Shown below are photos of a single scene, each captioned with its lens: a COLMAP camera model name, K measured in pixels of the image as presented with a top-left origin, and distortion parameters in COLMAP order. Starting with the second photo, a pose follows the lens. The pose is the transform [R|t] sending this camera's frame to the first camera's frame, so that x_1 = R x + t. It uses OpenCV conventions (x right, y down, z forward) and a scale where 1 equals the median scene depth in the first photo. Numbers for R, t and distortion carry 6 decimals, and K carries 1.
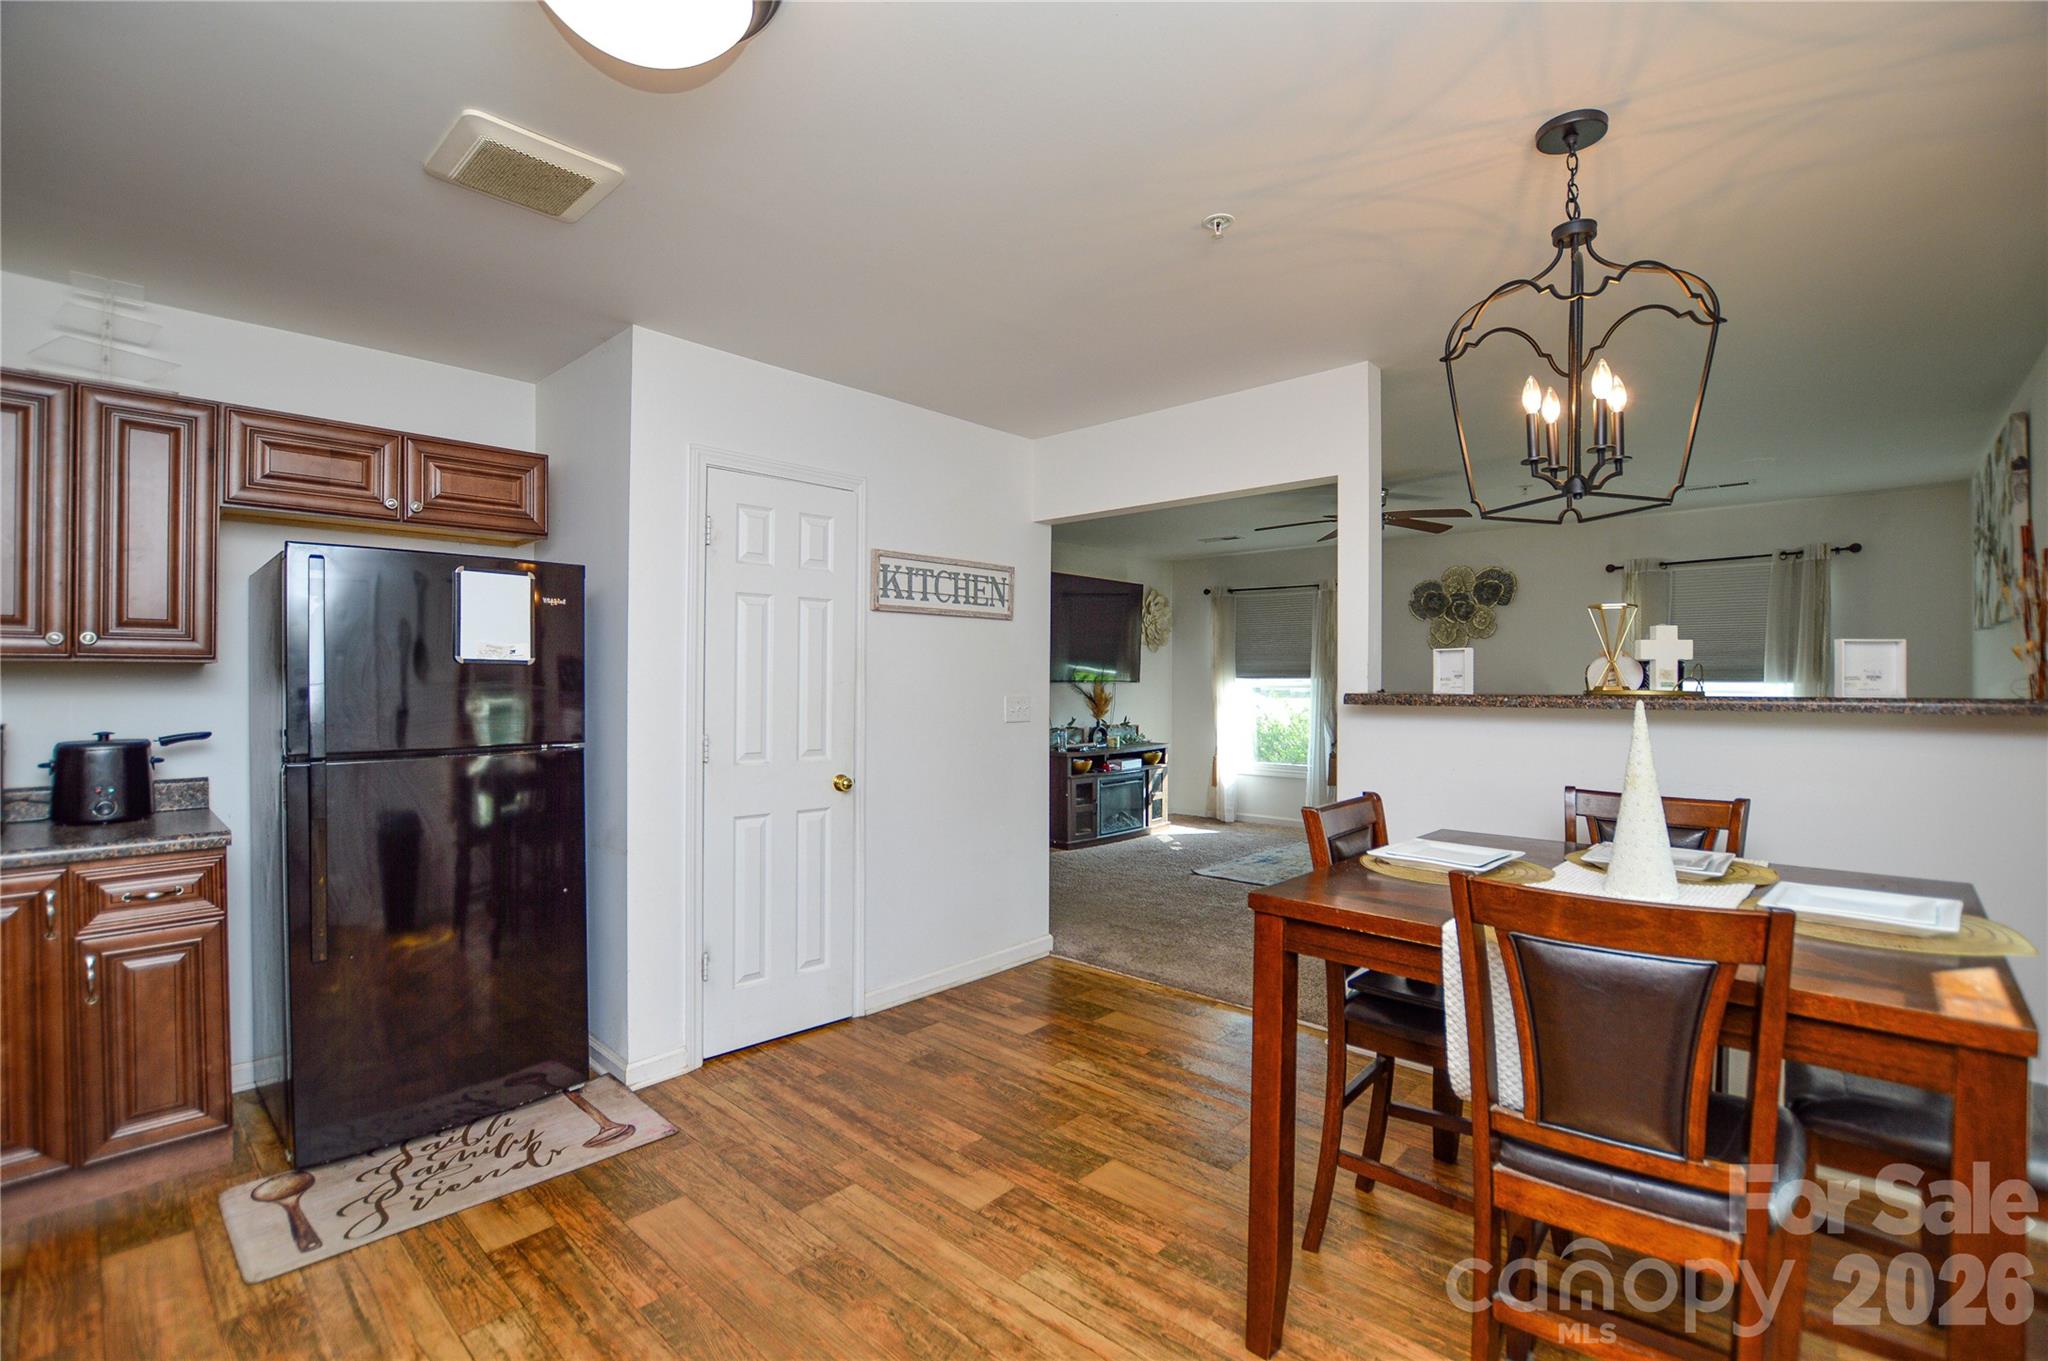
lens RADIAL K [[931.5, 0, 1007.9], [0, 931.5, 682.6], [0, 0, 1]] dist [-0.066748, 0.022235]
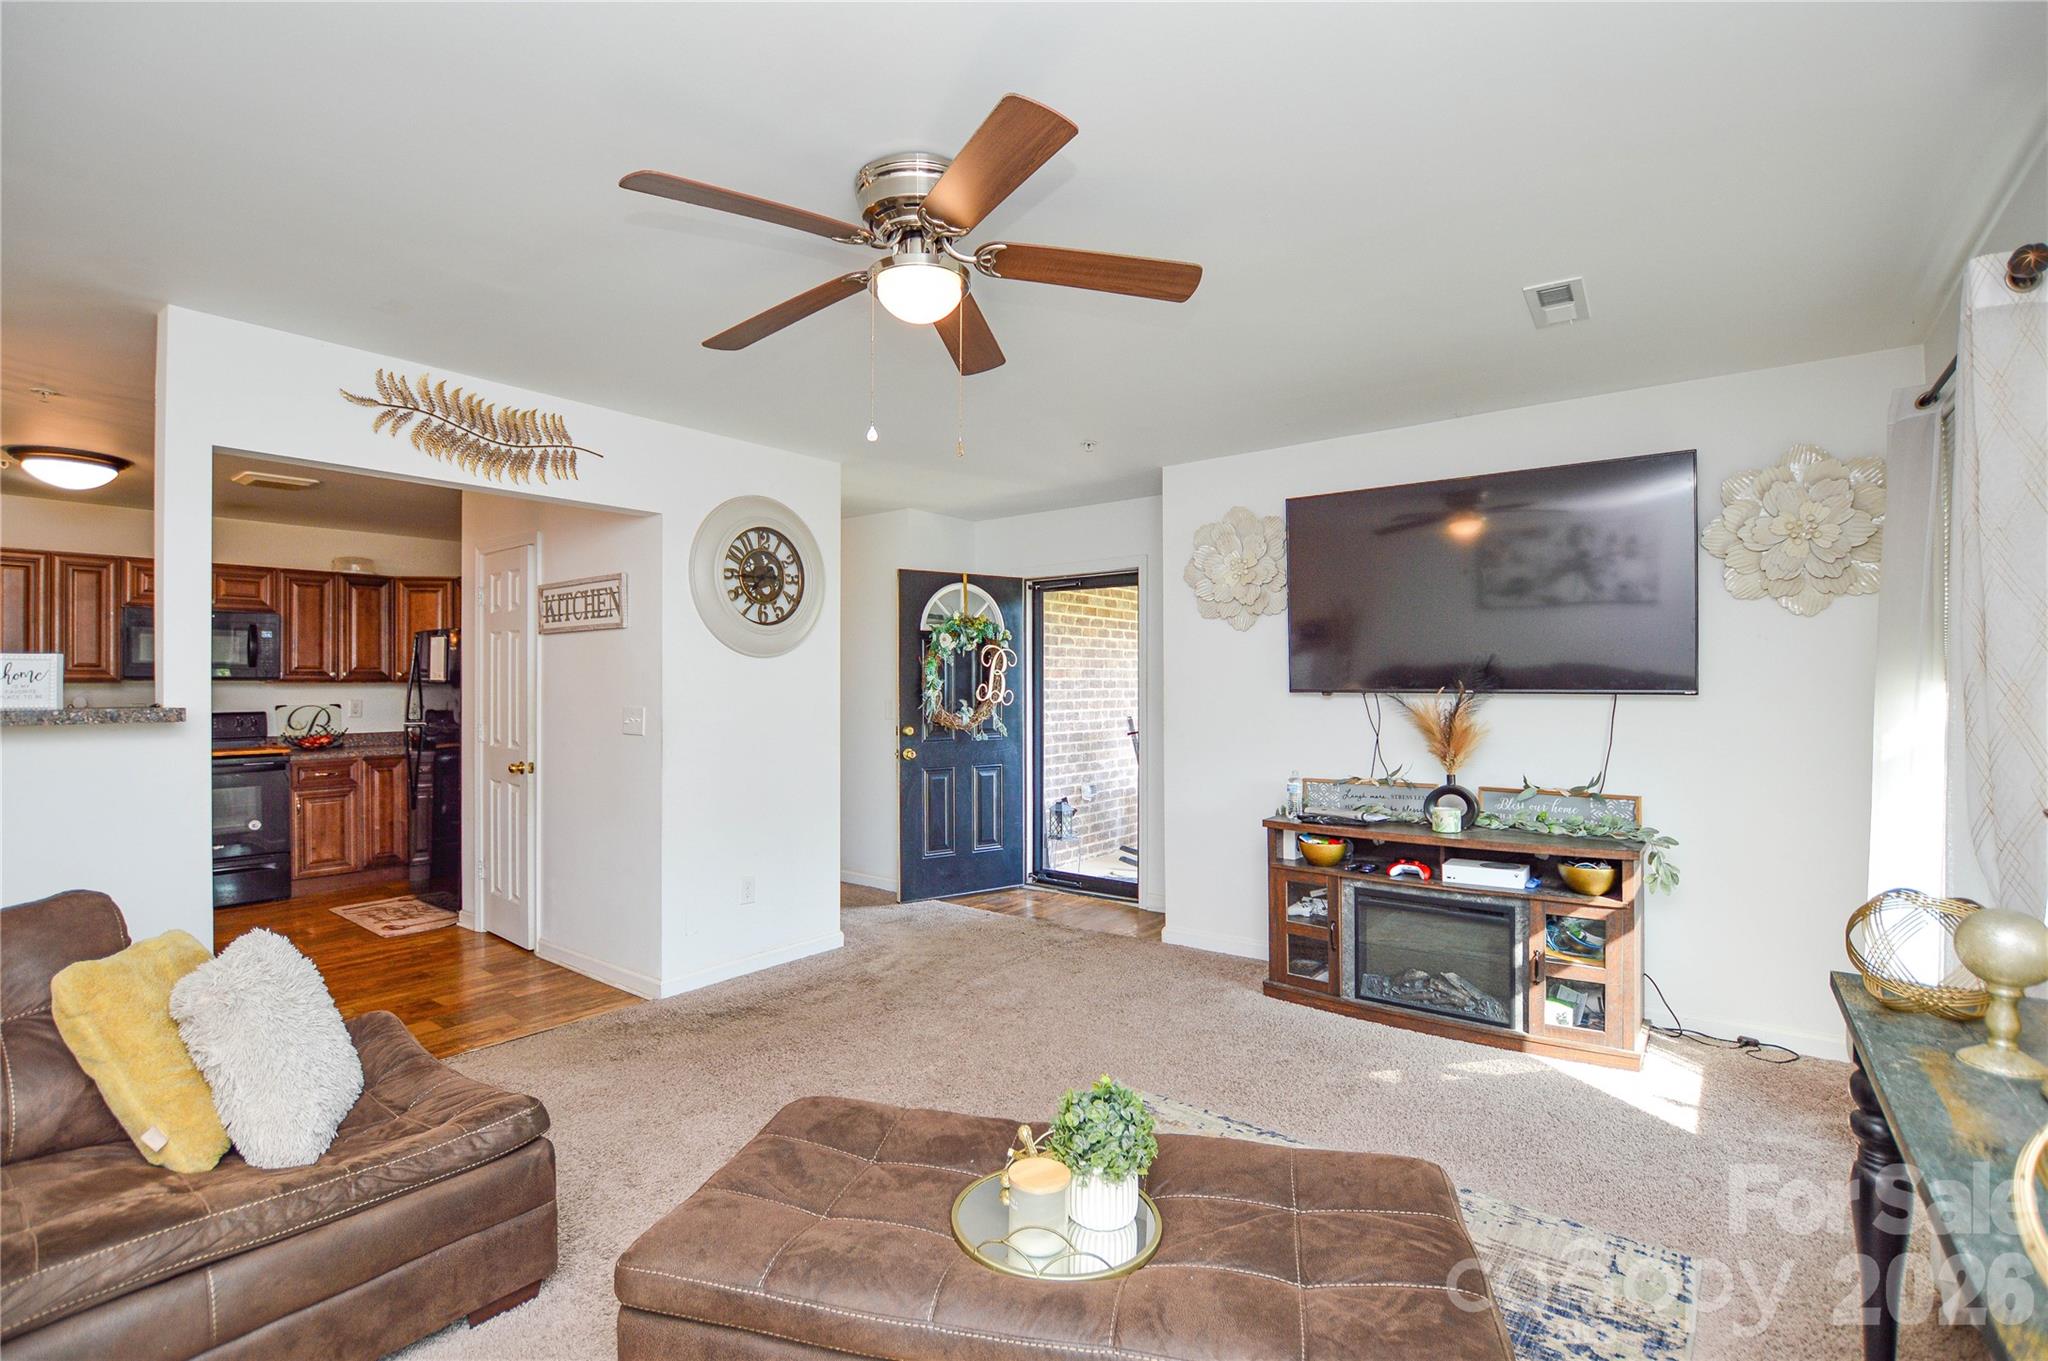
lens RADIAL K [[925.2, 0, 1024.0], [0, 925.2, 680.5], [0, 0, 1]] dist [-0.026512, 0.000710]
pose [[0.093531, -0.008158, -0.995583, 1.457827], [-0.000972, 0.999965, -0.008286, -0.007220], [0.995616, 0.001743, 0.093519, 1.940900]]
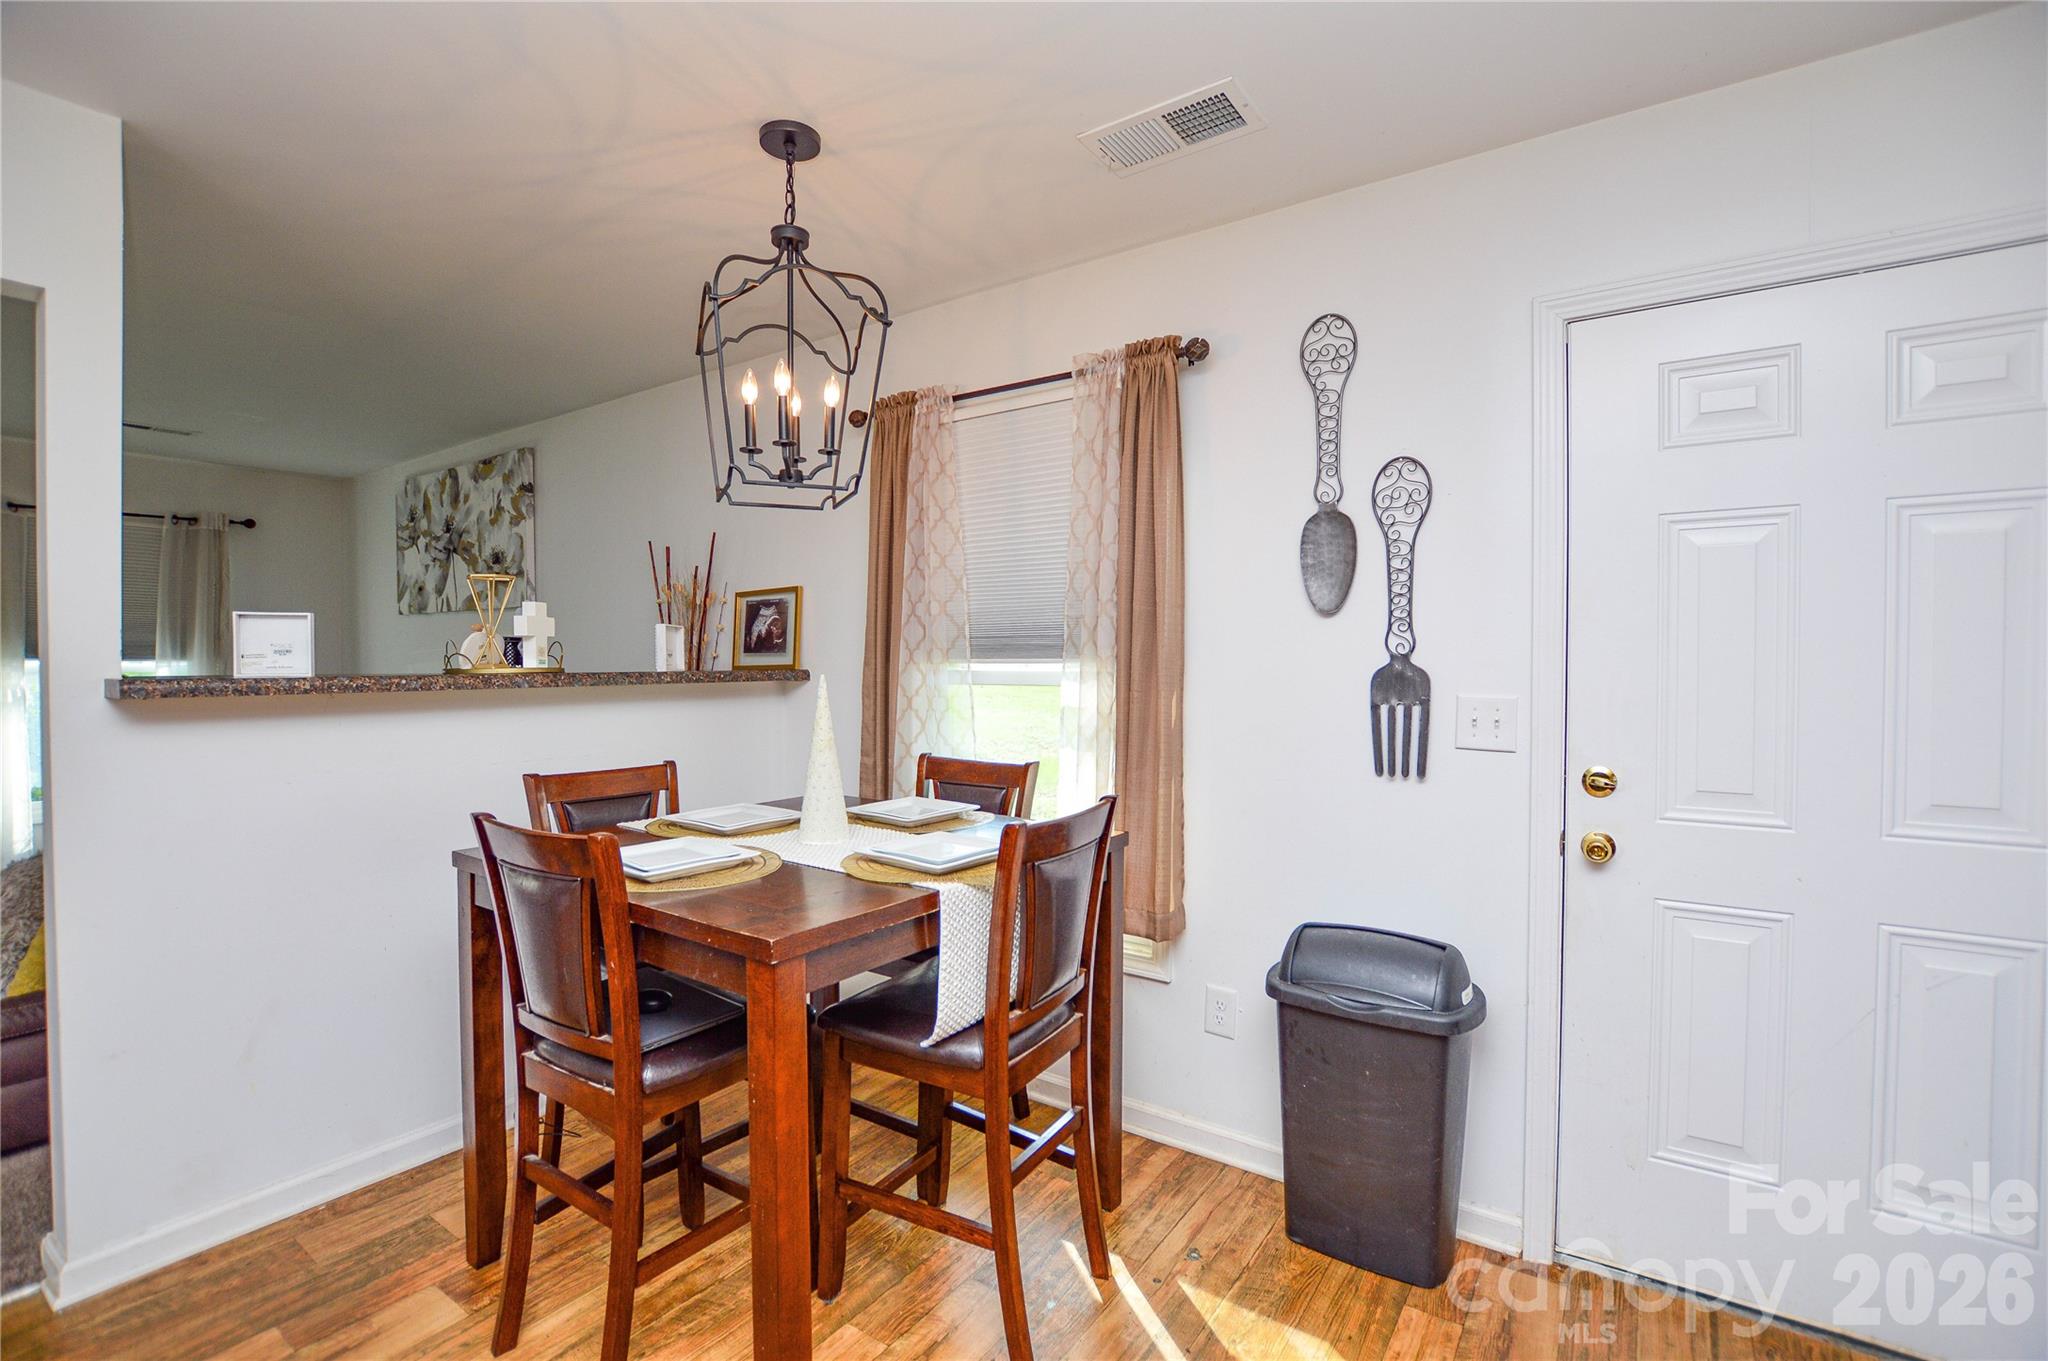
lens RADIAL K [[932.0, 0, 1035.6], [0, 932.0, 679.4], [0, 0, 1]] dist [-0.035445, 0.000260]
pose [[-0.153024, -0.024789, 0.987911, -0.324177], [0.004908, 0.999654, 0.025844, -0.001644], [-0.988210, 0.008804, -0.152850, 0.562421]]
